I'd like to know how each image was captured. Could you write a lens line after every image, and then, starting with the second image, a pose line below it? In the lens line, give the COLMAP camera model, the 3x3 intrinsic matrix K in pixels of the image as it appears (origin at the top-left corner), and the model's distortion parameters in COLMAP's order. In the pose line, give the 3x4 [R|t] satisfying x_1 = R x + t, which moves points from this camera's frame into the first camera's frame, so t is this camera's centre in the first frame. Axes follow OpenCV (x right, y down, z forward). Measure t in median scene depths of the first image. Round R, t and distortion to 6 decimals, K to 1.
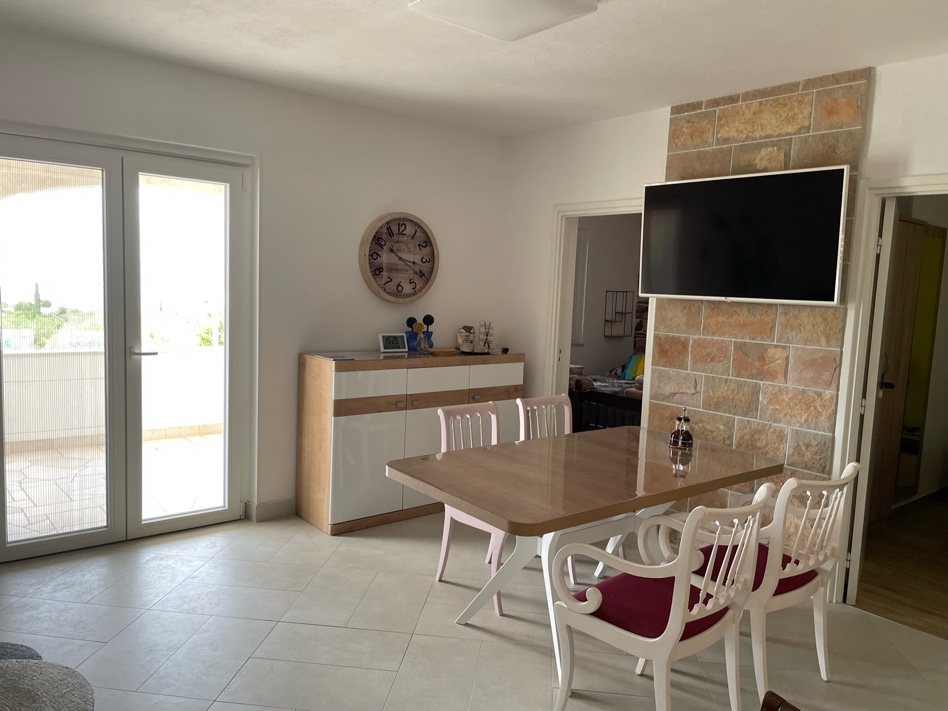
lens RADIAL K [[717.1, 0, 474.0], [0, 717.1, 355.5], [0, 0, 1]] dist [0.048650, -0.007305]
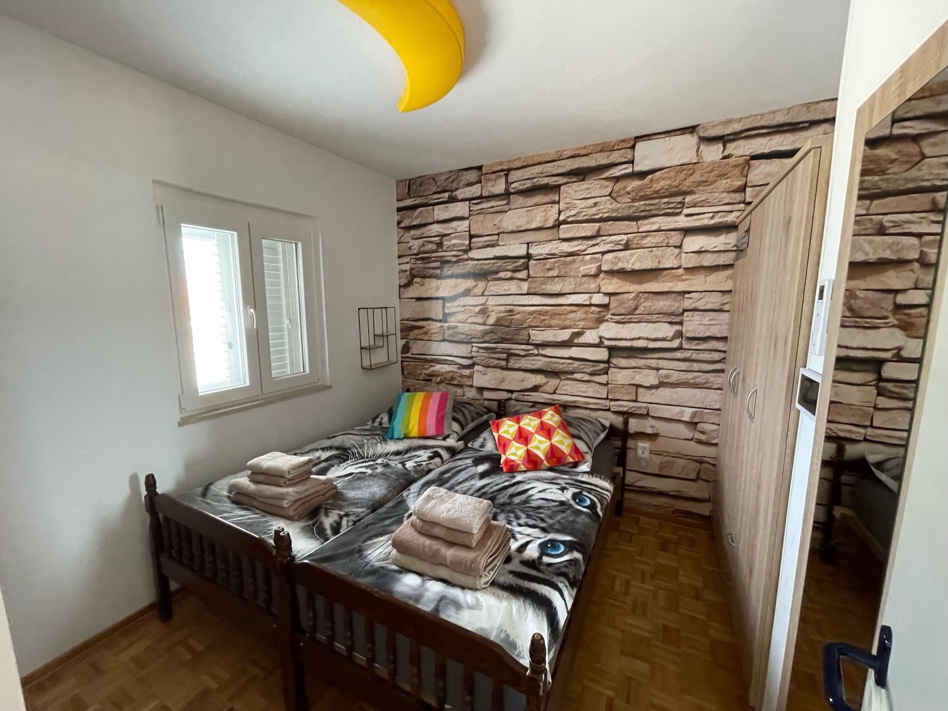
lens RADIAL K [[385.4, 0, 470.7], [0, 385.4, 354.0], [0, 0, 1]] dist [-0.013877, 0.008544]
pose [[0.918347, -0.097519, 0.383574, 0.132918], [0.084464, 0.995132, 0.050777, -0.052486], [-0.386659, -0.014233, 0.922113, 0.584851]]
